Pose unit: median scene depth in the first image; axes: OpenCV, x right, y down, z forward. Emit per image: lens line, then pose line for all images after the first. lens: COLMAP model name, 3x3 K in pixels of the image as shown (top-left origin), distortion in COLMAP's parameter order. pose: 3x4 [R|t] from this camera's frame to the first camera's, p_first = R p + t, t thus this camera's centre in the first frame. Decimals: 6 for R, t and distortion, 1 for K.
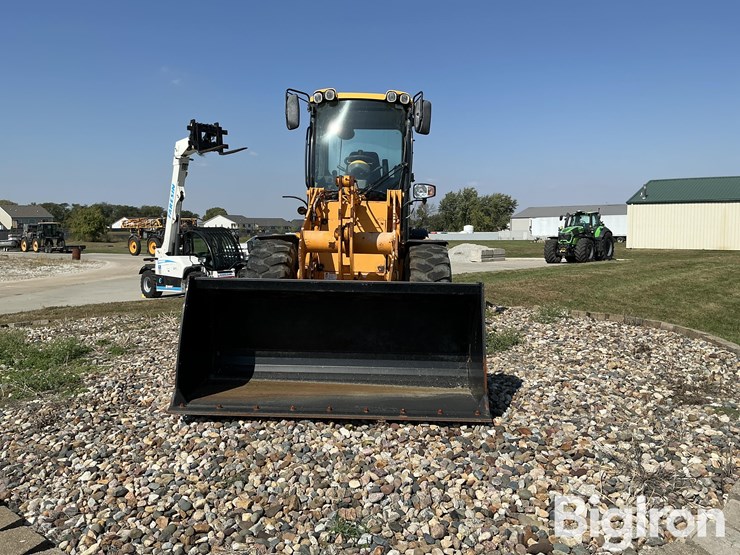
lens RADIAL K [[615.0, 0, 370.0], [0, 615.0, 277.5], [0, 0, 1]] dist [0.146708, -0.314673]
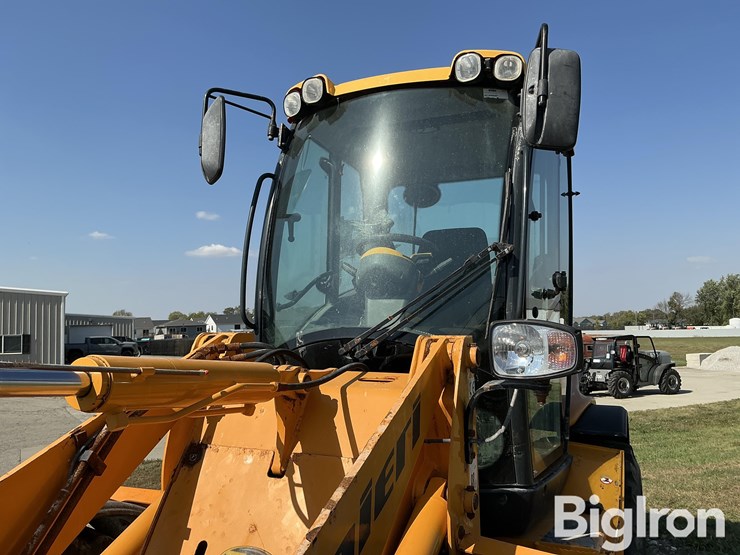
lens RADIAL K [[615.0, 0, 370.0], [0, 615.0, 277.5], [0, 0, 1]] dist [0.146708, -0.314673]
pose [[0.931581, -0.048526, -0.360281, 0.041940], [-0.008160, 0.988010, -0.154173, -0.046187], [0.363443, 0.146565, 0.920015, 0.265336]]
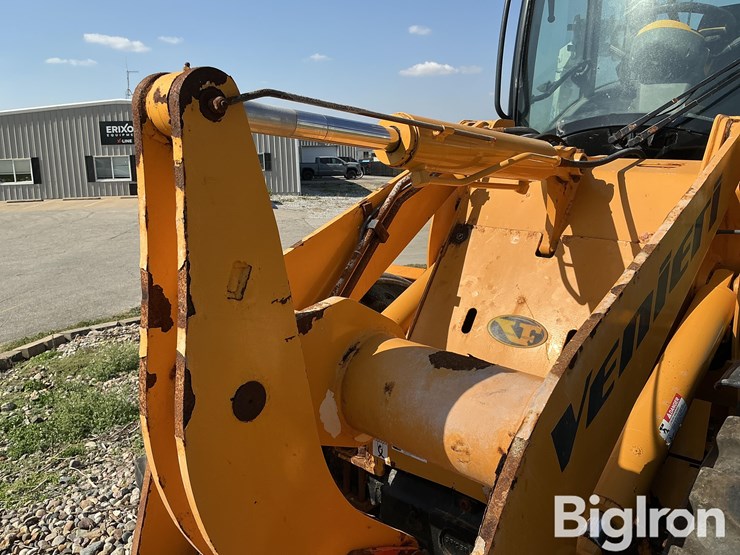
lens RADIAL K [[615.0, 0, 370.0], [0, 615.0, 277.5], [0, 0, 1]] dist [0.146708, -0.314673]
pose [[0.759580, 0.115741, -0.640034, 0.033776], [-0.037014, 0.990137, 0.135125, -0.039104], [0.649360, -0.078948, 0.756372, 0.261503]]
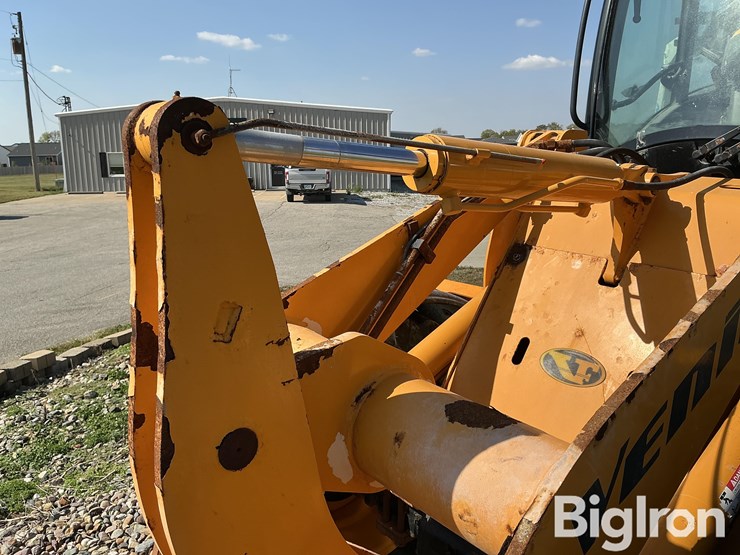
lens RADIAL K [[615.0, 0, 370.0], [0, 615.0, 277.5], [0, 0, 1]] dist [0.146708, -0.314673]
pose [[0.655636, 0.146968, -0.740636, 0.034993], [-0.054233, 0.987507, 0.147947, -0.042662], [0.753127, -0.056832, 0.655416, 0.270402]]
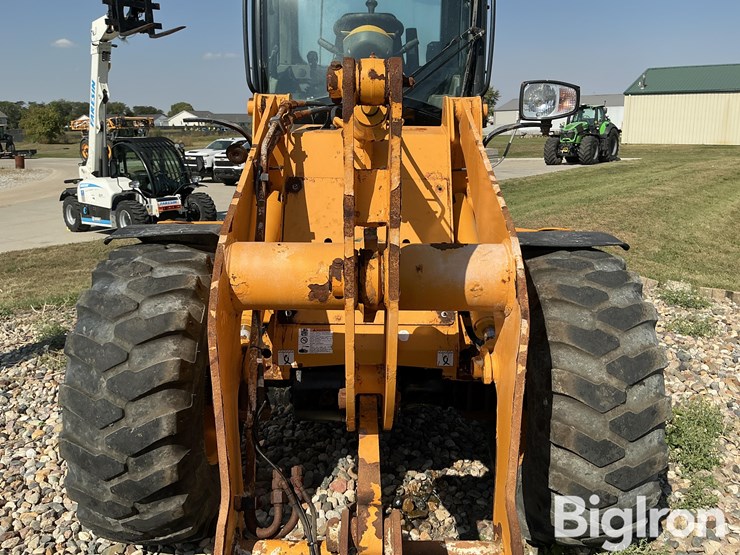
lens RADIAL K [[615.0, 0, 370.0], [0, 615.0, 277.5], [0, 0, 1]] dist [0.146708, -0.314673]
pose [[0.999105, -0.023167, 0.035387, -0.014540], [0.017052, 0.986270, 0.164259, -0.034473], [-0.038706, -0.163509, 0.985782, 0.213098]]
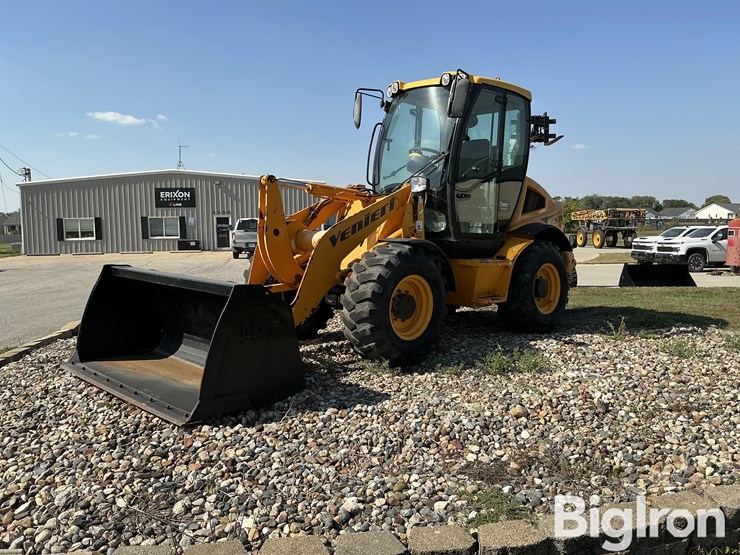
lens RADIAL K [[615.0, 0, 370.0], [0, 615.0, 277.5], [0, 0, 1]] dist [0.146708, -0.314673]
pose [[0.728444, 0.056539, -0.682768, 0.234774], [-0.046917, 0.998366, 0.032618, -0.010487], [0.683497, 0.008273, 0.729906, 0.104566]]
